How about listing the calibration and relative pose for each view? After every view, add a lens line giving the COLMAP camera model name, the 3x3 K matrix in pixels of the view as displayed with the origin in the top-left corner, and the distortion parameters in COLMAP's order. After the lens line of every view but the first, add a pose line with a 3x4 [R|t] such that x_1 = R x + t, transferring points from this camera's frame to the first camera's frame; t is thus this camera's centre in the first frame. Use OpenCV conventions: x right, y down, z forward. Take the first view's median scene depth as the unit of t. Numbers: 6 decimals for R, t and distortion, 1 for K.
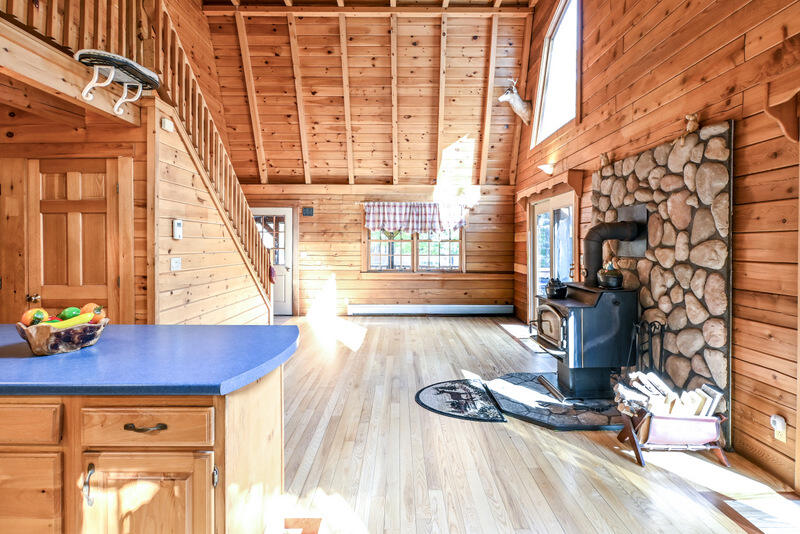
lens RADIAL K [[400.7, 0, 397.7], [0, 400.7, 260.5], [0, 0, 1]] dist [-0.010182, 0.006378]
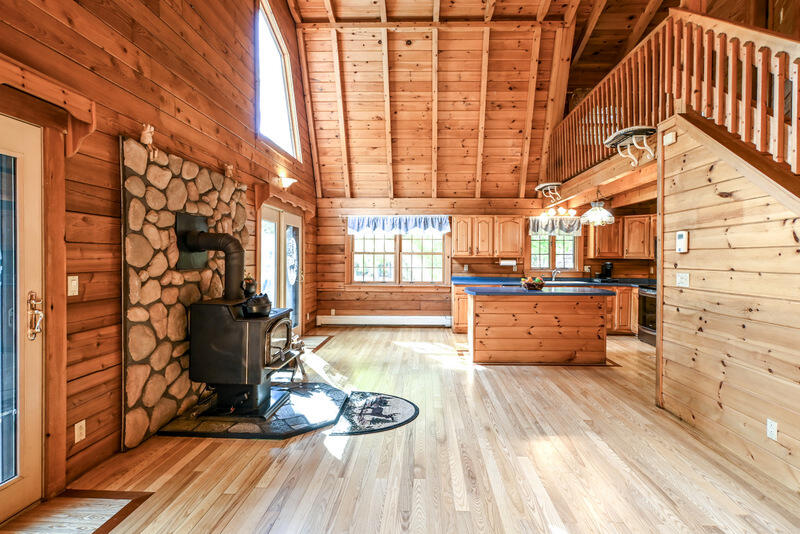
lens RADIAL K [[400.7, 0, 399.5], [0, 400.7, 261.6], [0, 0, 1]] dist [-0.010182, 0.006378]
pose [[-0.998777, -0.005870, 0.049087, 0.044659], [-0.004576, 0.999640, 0.026432, -0.054011], [-0.049224, 0.026175, -0.998445, 1.956465]]
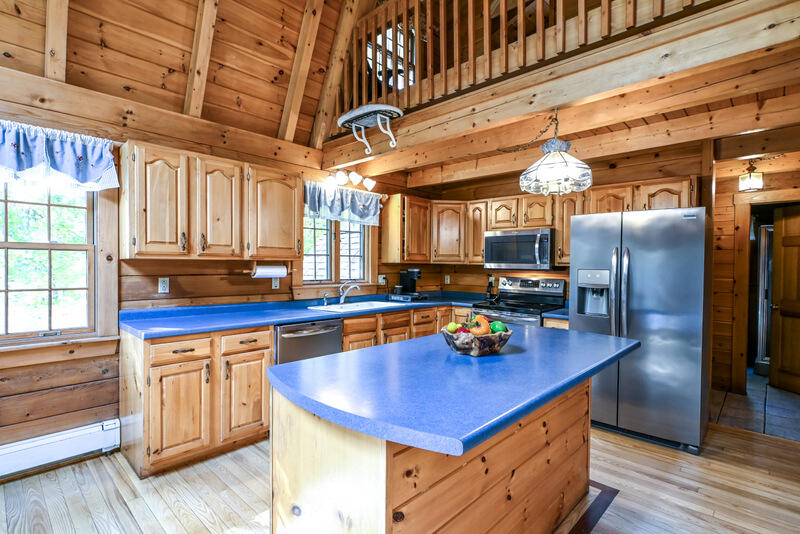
lens RADIAL K [[400.7, 0, 403.3], [0, 400.7, 267.1], [0, 0, 1]] dist [-0.010182, 0.006378]
pose [[-0.688323, -0.001804, -0.725402, 0.052233], [-0.018349, 0.999720, 0.014924, -0.037313], [0.725172, 0.023583, -0.688164, 1.213795]]
